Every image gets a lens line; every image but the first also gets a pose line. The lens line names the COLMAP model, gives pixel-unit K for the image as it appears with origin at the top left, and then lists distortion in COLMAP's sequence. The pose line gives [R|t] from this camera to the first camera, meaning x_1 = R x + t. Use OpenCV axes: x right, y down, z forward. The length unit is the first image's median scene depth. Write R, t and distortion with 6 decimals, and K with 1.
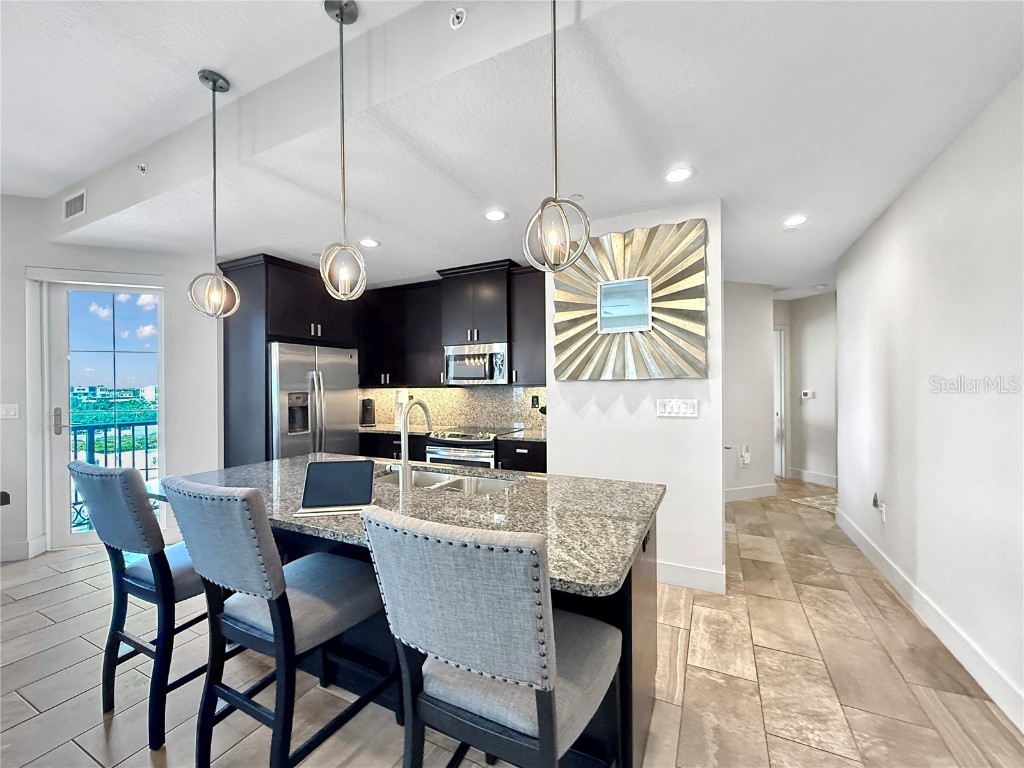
lens RADIAL K [[408.7, 0, 510.6], [0, 408.7, 384.2], [0, 0, 1]] dist [0.000185, -0.000180]
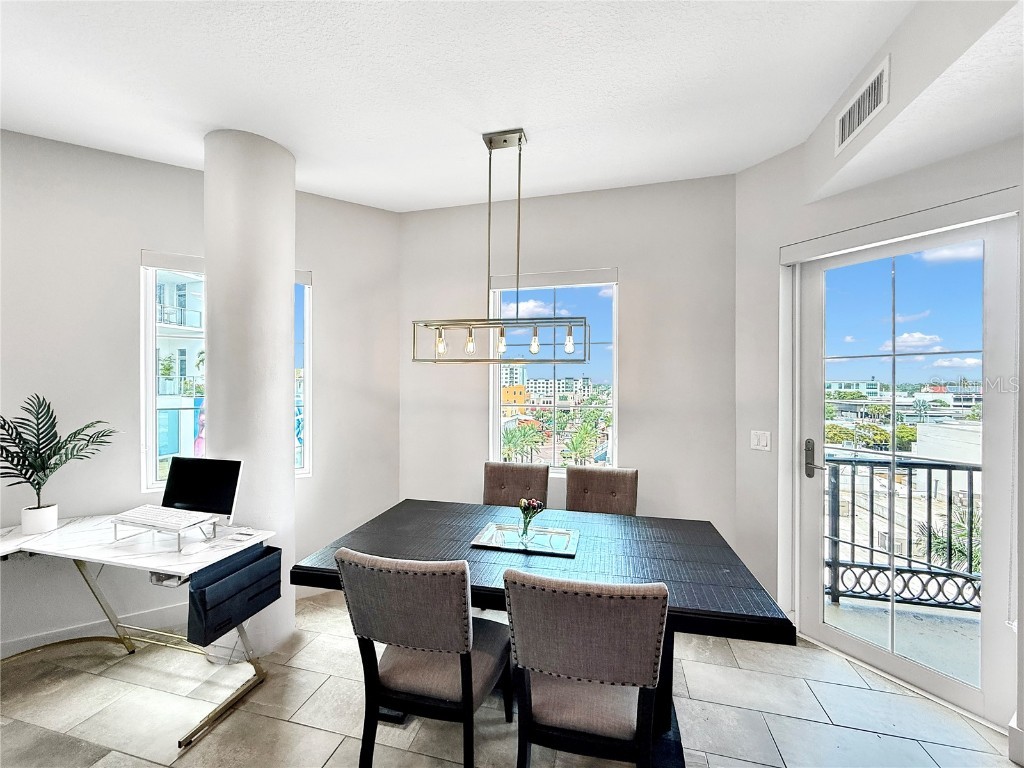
lens RADIAL K [[408.7, 0, 510.6], [0, 408.7, 384.2], [0, 0, 1]] dist [0.000185, -0.000180]
pose [[0.207477, 0.008211, -0.978205, -0.497910], [0.002243, 0.999958, 0.008870, -0.043362], [0.978237, -0.004034, 0.207450, 0.328091]]
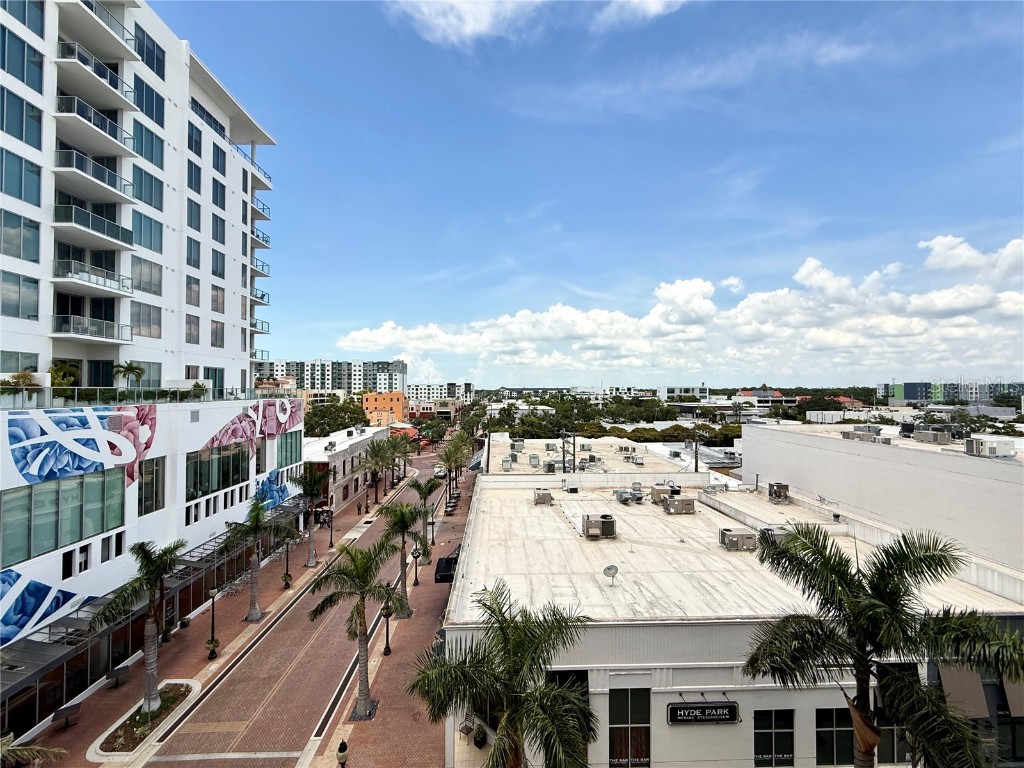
lens RADIAL K [[408.7, 0, 510.6], [0, 408.7, 384.2], [0, 0, 1]] dist [0.000185, -0.000180]
pose [[0.473148, -0.004854, -0.880970, -1.265819], [0.002170, 0.999988, -0.004344, -0.088175], [0.880981, 0.000143, 0.473152, 1.052717]]
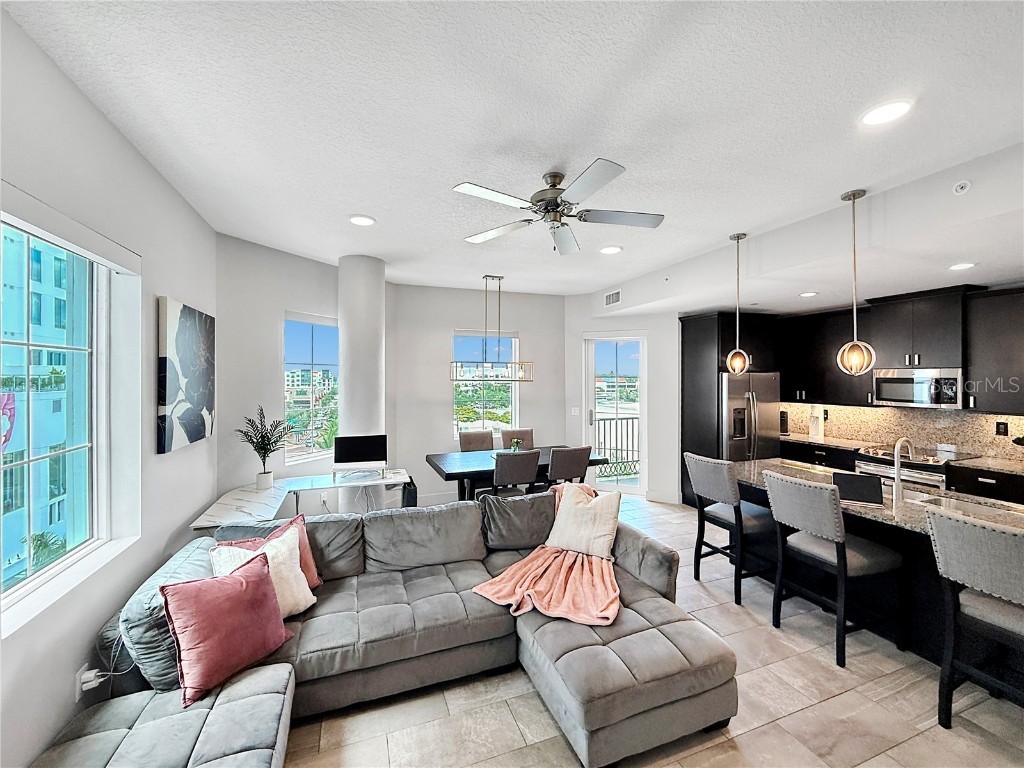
lens RADIAL K [[418.9, 0, 512.9], [0, 418.9, 378.5], [0, 0, 1]] dist [-0.002637, -0.000325]
pose [[0.727601, 0.008882, -0.685943, -0.114772], [0.001369, 0.999895, 0.014399, -0.099143], [0.685999, -0.011416, 0.727513, -0.517368]]
